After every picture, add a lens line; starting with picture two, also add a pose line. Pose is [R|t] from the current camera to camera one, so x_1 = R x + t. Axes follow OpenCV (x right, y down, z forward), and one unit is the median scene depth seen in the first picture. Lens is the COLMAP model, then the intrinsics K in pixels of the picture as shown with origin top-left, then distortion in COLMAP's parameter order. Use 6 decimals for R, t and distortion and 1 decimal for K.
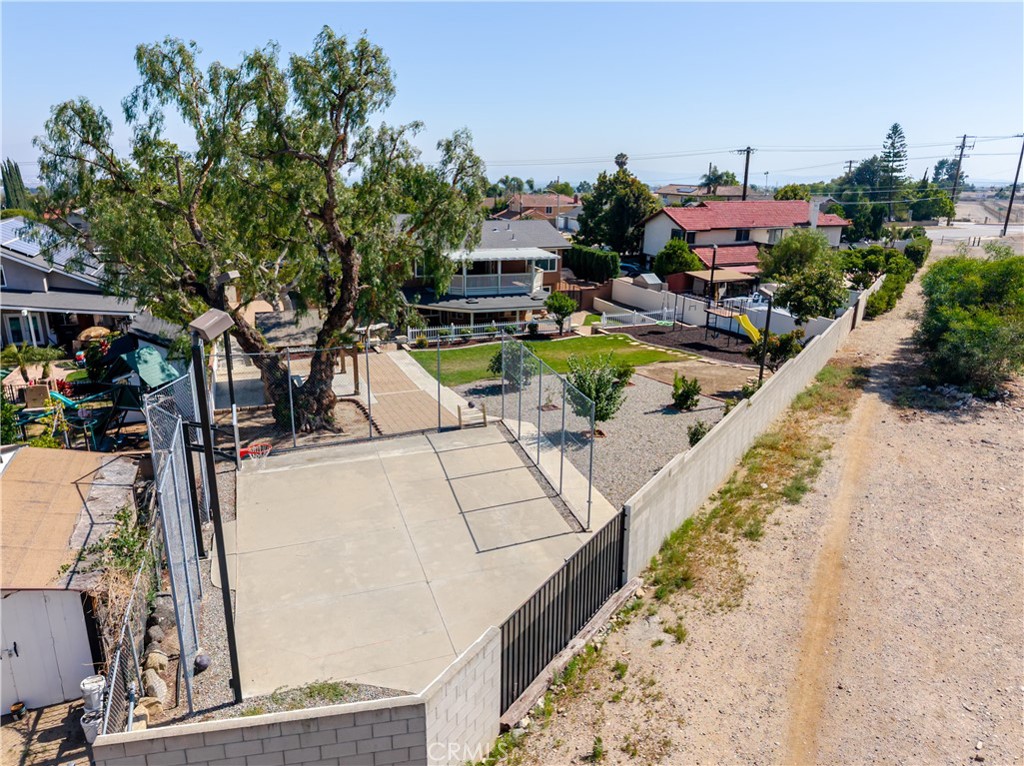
lens RADIAL K [[711.0, 0, 512.0], [0, 711.0, 386.6], [0, 0, 1]] dist [0.076069, -0.123441]
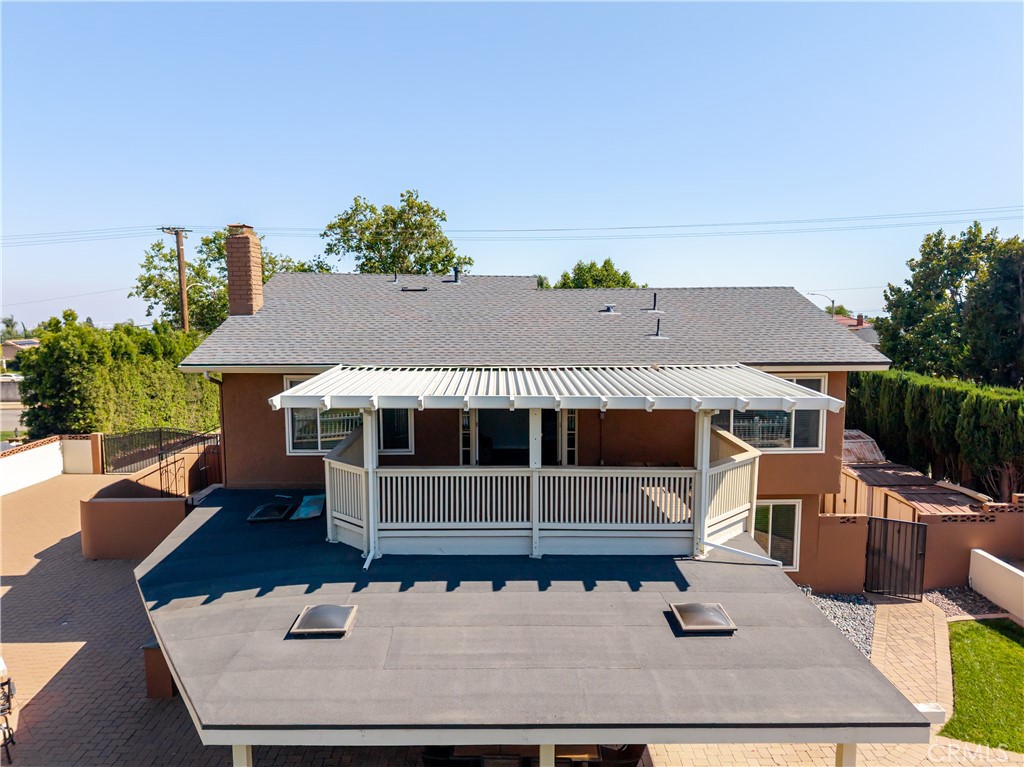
lens RADIAL K [[689.9, 0, 510.3], [0, 689.9, 385.8], [0, 0, 1]] dist [0.043681, -0.053784]
pose [[0.932216, 0.025822, -0.360981, 0.040114], [-0.093321, 0.980871, -0.170833, -0.114659], [0.349664, 0.192941, 0.916793, 0.623361]]
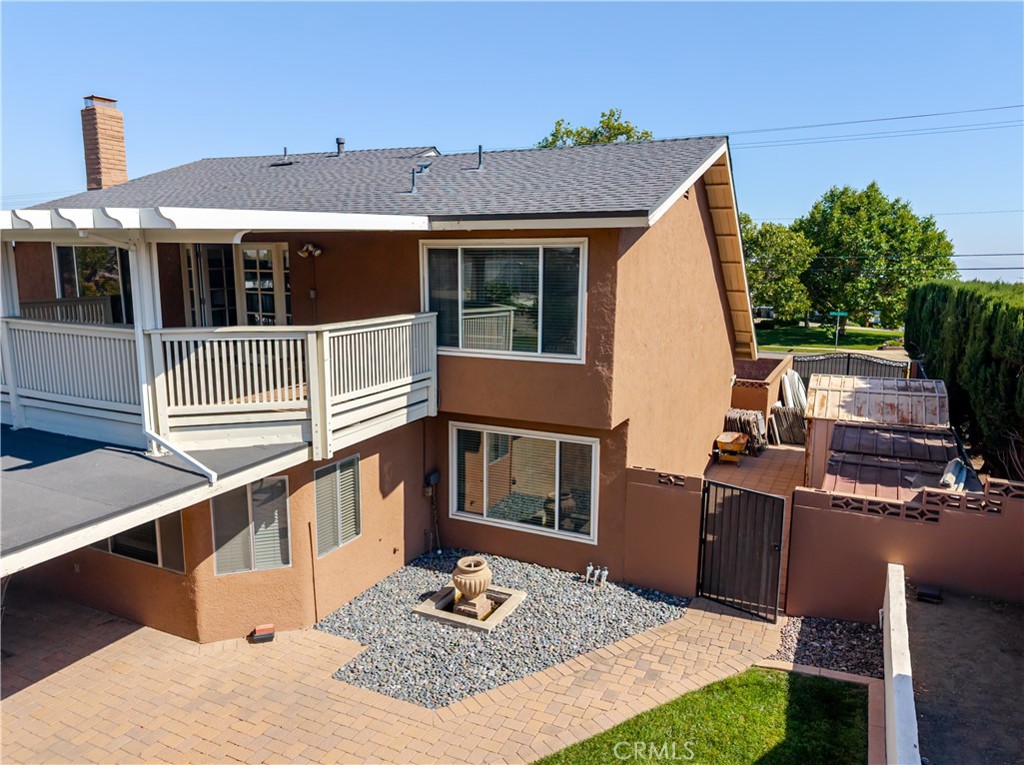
lens RADIAL K [[711.0, 0, 512.0], [0, 711.0, 386.1], [0, 0, 1]] dist [0.076069, -0.123441]
pose [[0.677079, 0.118576, -0.726295, 0.157093], [-0.220919, 0.974164, -0.046905, -0.126621], [0.701968, 0.192210, 0.685781, 0.760904]]
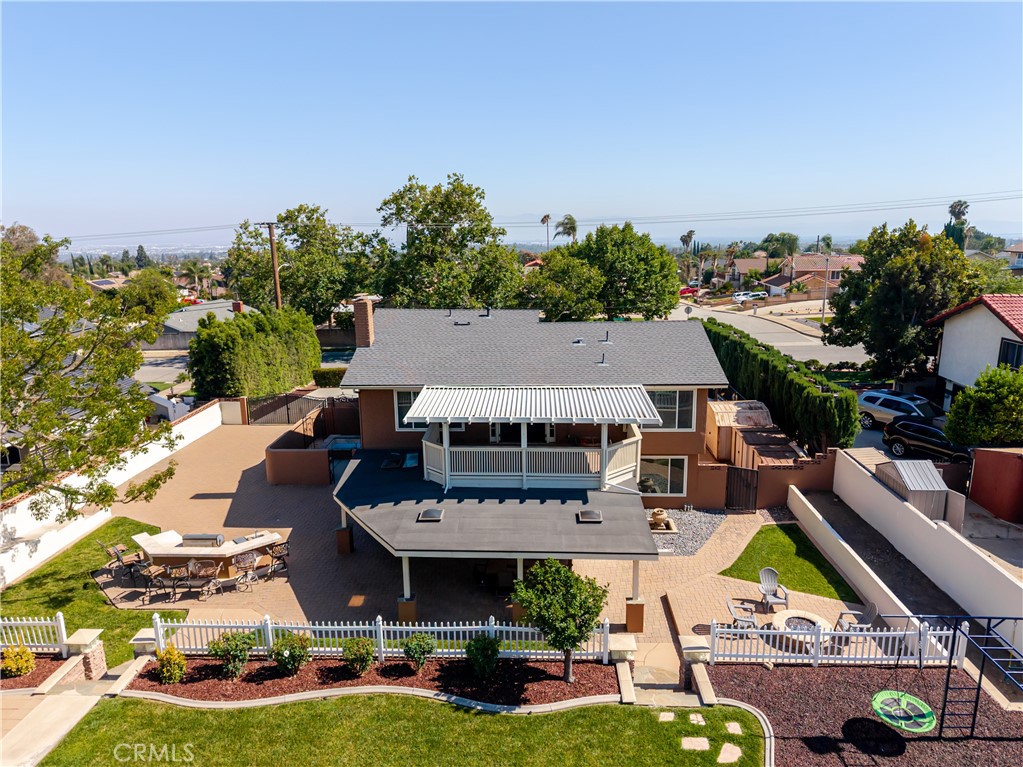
lens RADIAL K [[693.3, 0, 511.5], [0, 693.3, 383.5], [0, 0, 1]] dist [0.061951, -0.074168]
pose [[0.910672, 0.066768, -0.407698, 0.121999], [-0.097763, 0.993653, -0.055642, -0.136587], [0.401395, 0.090529, 0.911420, 0.455173]]
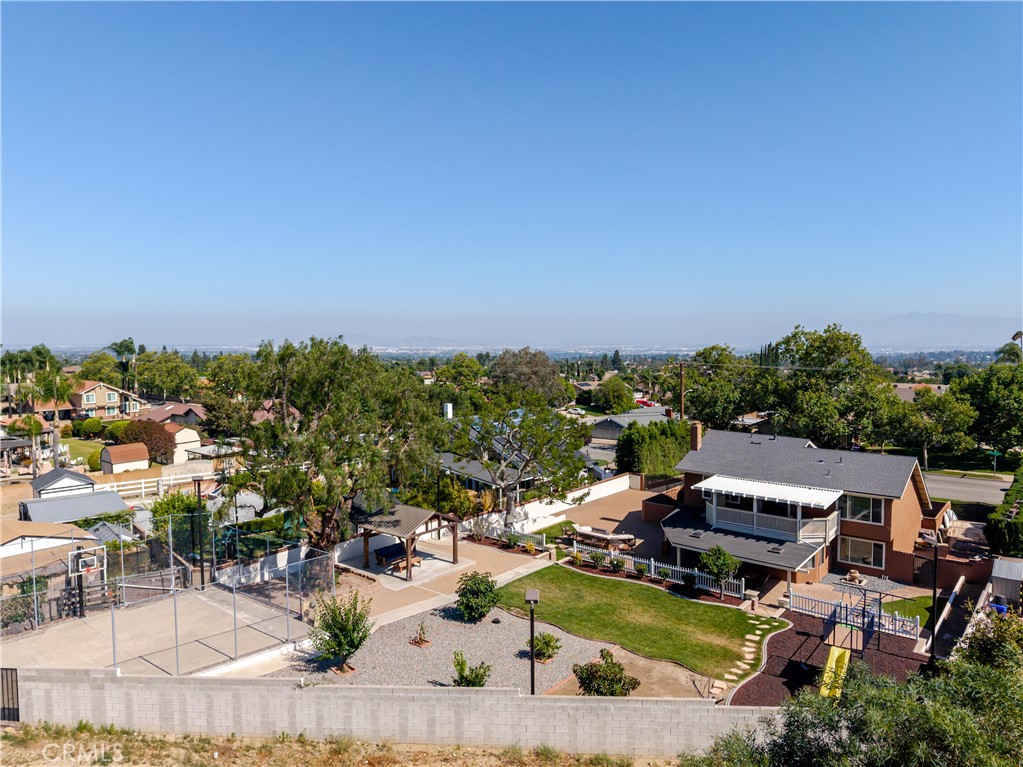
lens RADIAL K [[695.6, 0, 509.4], [0, 695.6, 387.0], [0, 0, 1]] dist [0.037619, -0.048828]
pose [[0.488740, 0.052904, -0.870824, 0.450810], [-0.246332, 0.965913, -0.079571, -0.129163], [0.836931, 0.253402, 0.485112, 0.228092]]
